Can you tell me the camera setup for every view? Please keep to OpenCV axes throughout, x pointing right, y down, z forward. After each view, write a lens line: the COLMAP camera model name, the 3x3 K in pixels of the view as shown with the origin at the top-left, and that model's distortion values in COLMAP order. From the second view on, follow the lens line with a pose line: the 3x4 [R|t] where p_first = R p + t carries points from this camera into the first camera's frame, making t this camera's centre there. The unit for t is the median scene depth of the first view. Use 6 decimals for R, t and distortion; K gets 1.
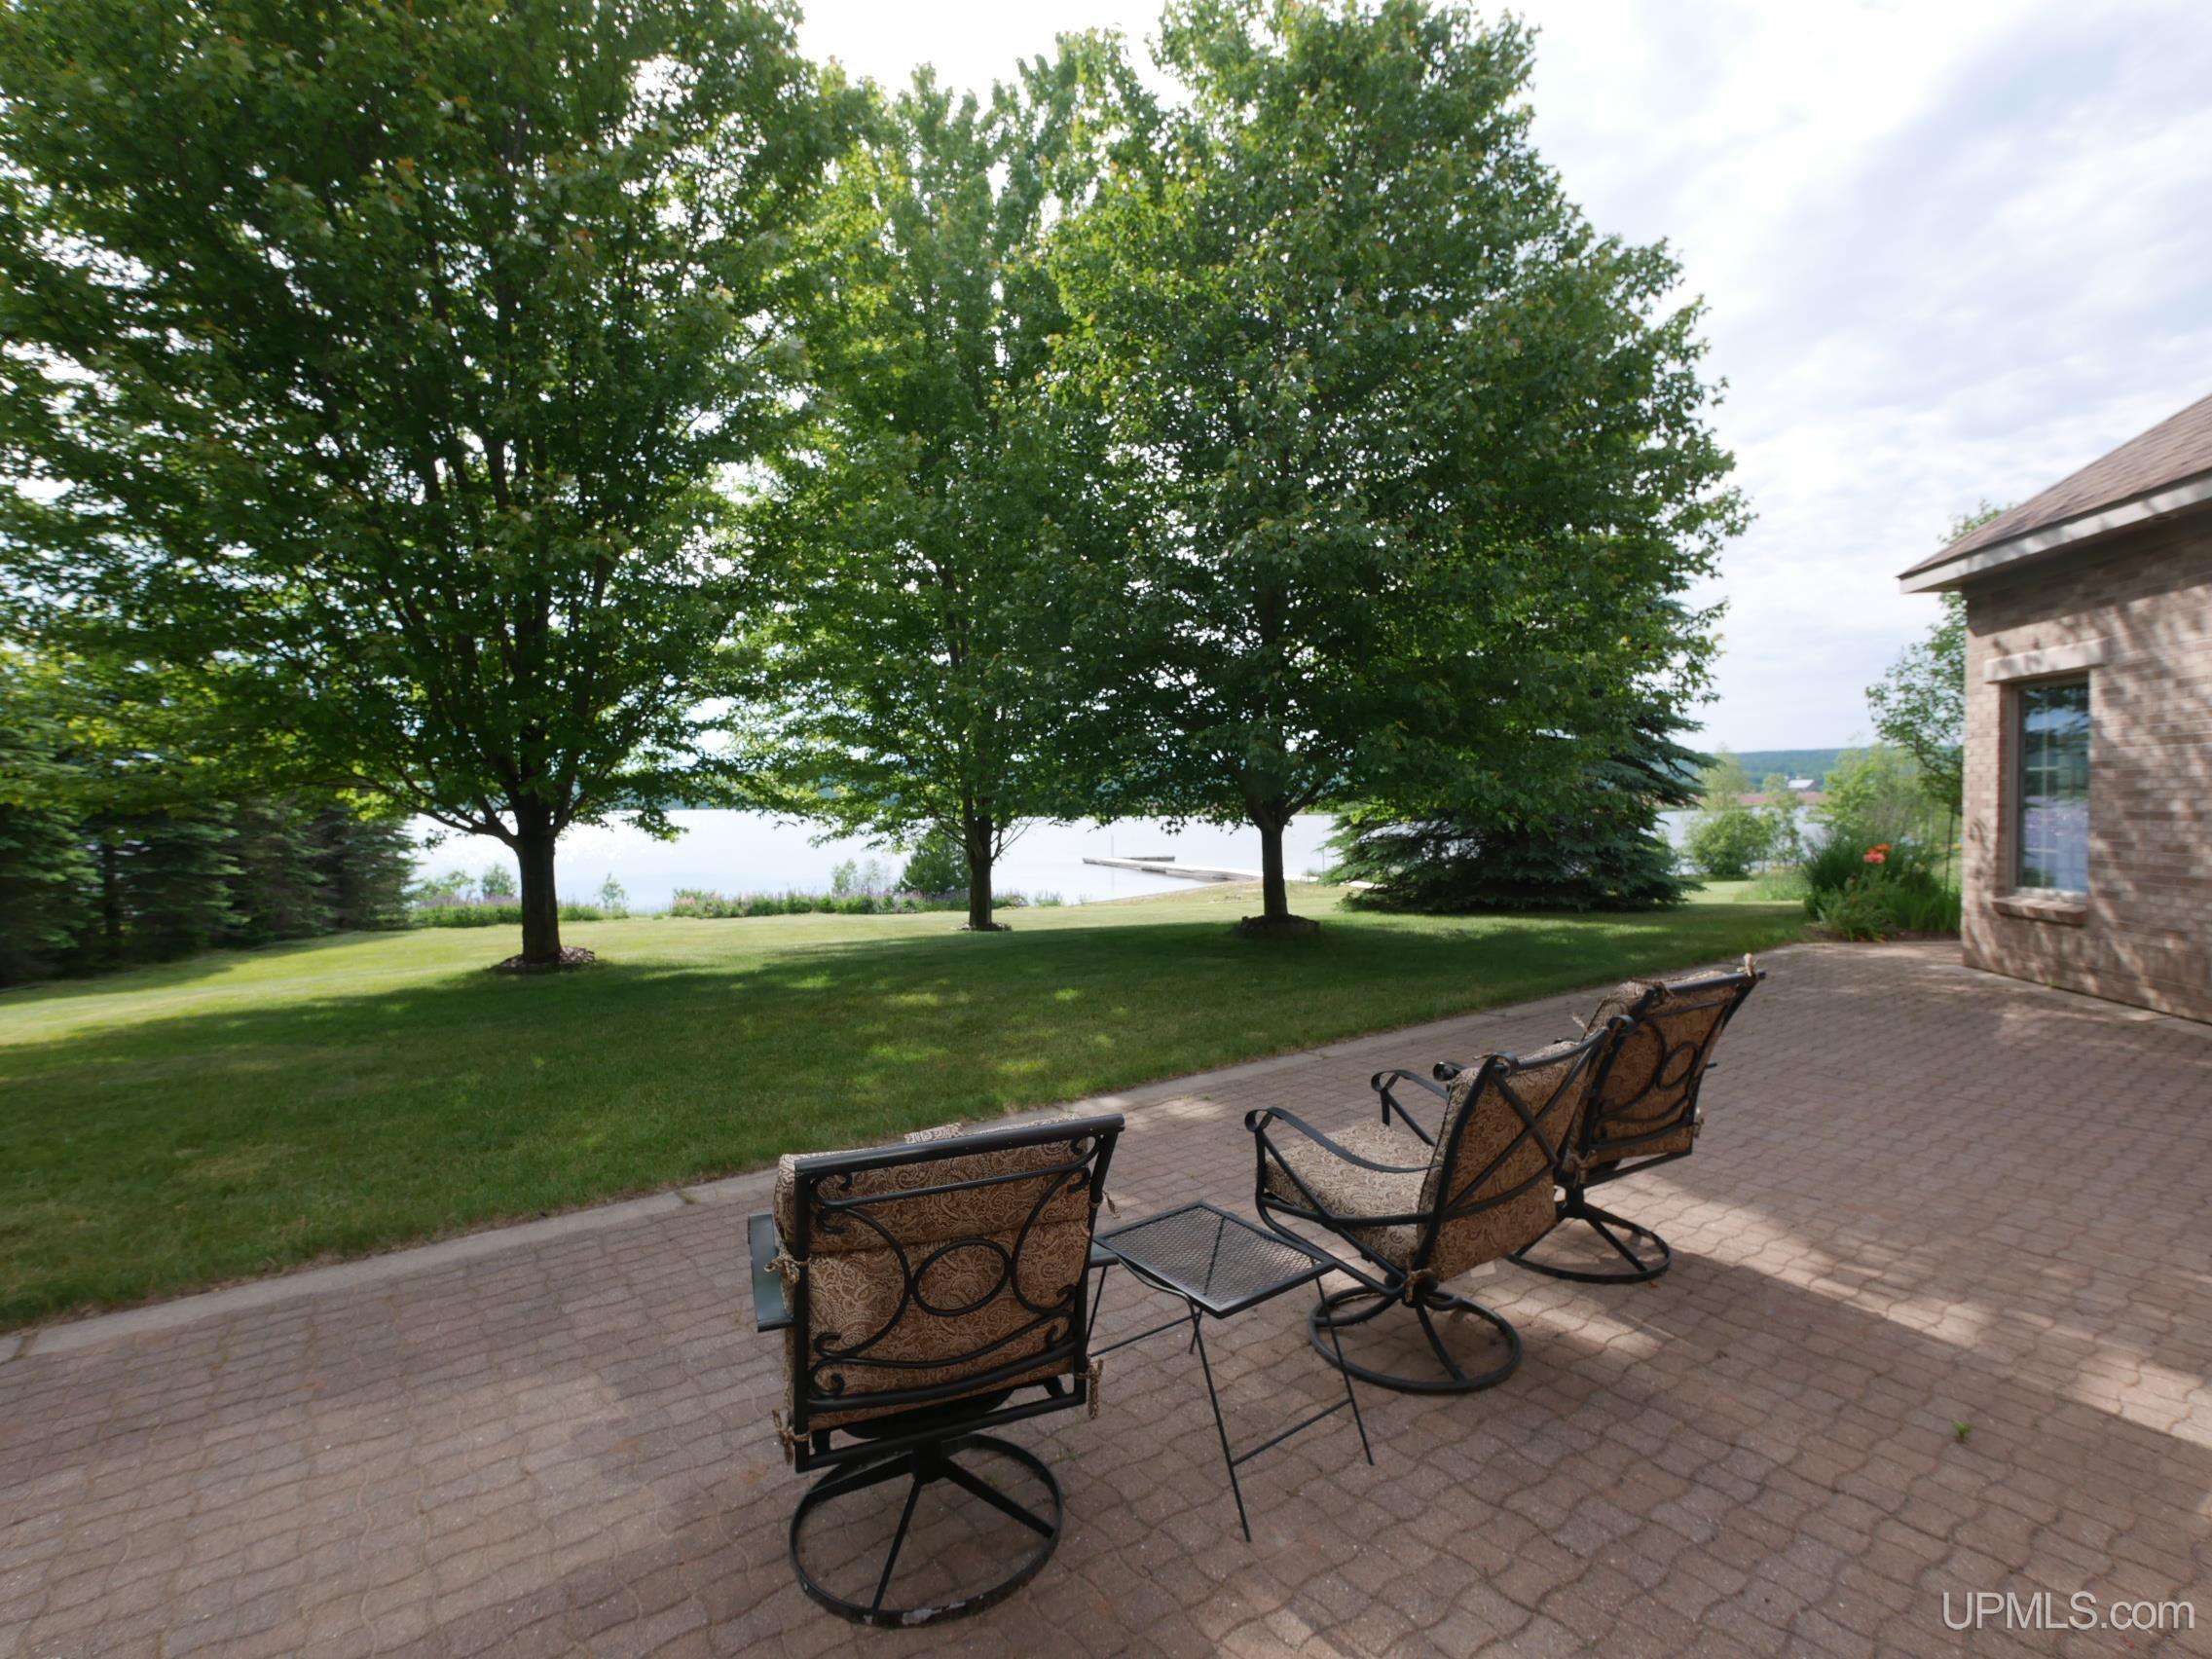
lens RADIAL K [[1049.9, 0, 1106.0], [0, 1049.9, 829.5], [0, 0, 1]] dist [0.003106, 0.000824]
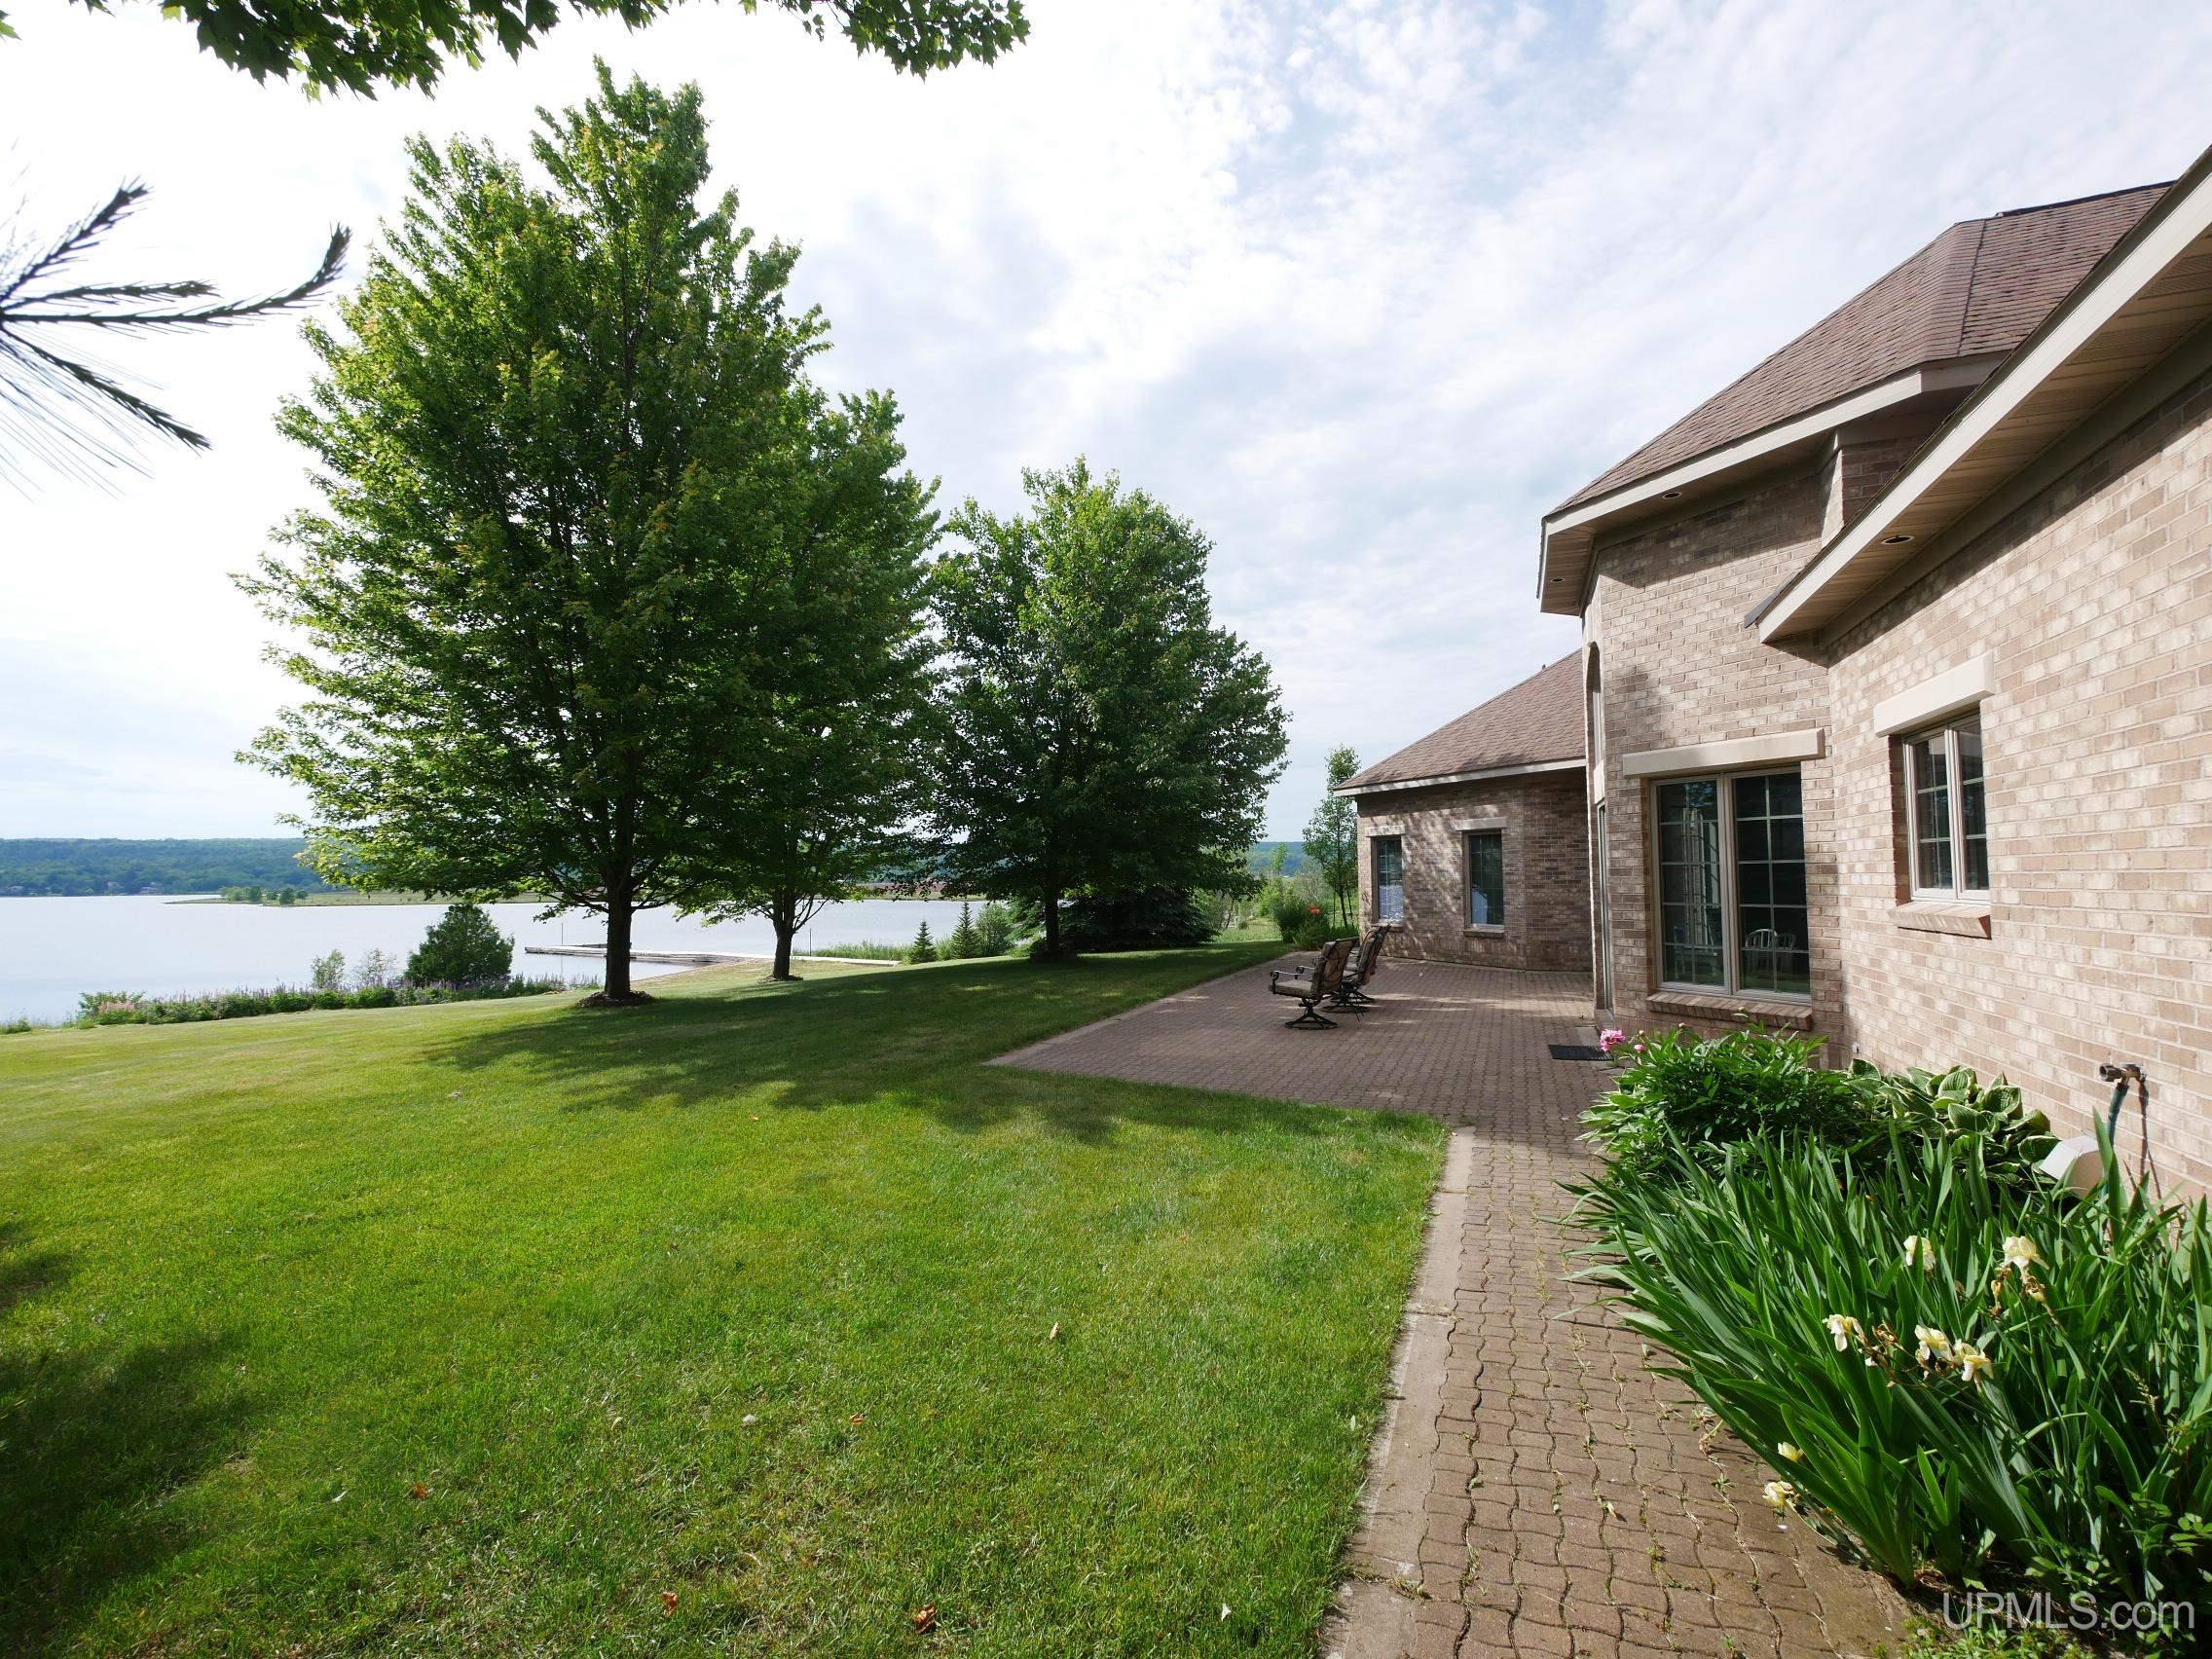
lens RADIAL K [[1047.5, 0, 1064.3], [0, 1047.5, 824.5], [0, 0, 1]] dist [-0.000835, 0.000079]
pose [[0.858320, 0.034228, 0.511972, -0.818817], [0.012810, 0.996032, -0.088066, 0.030887], [-0.512955, 0.082147, 0.854476, -0.589825]]
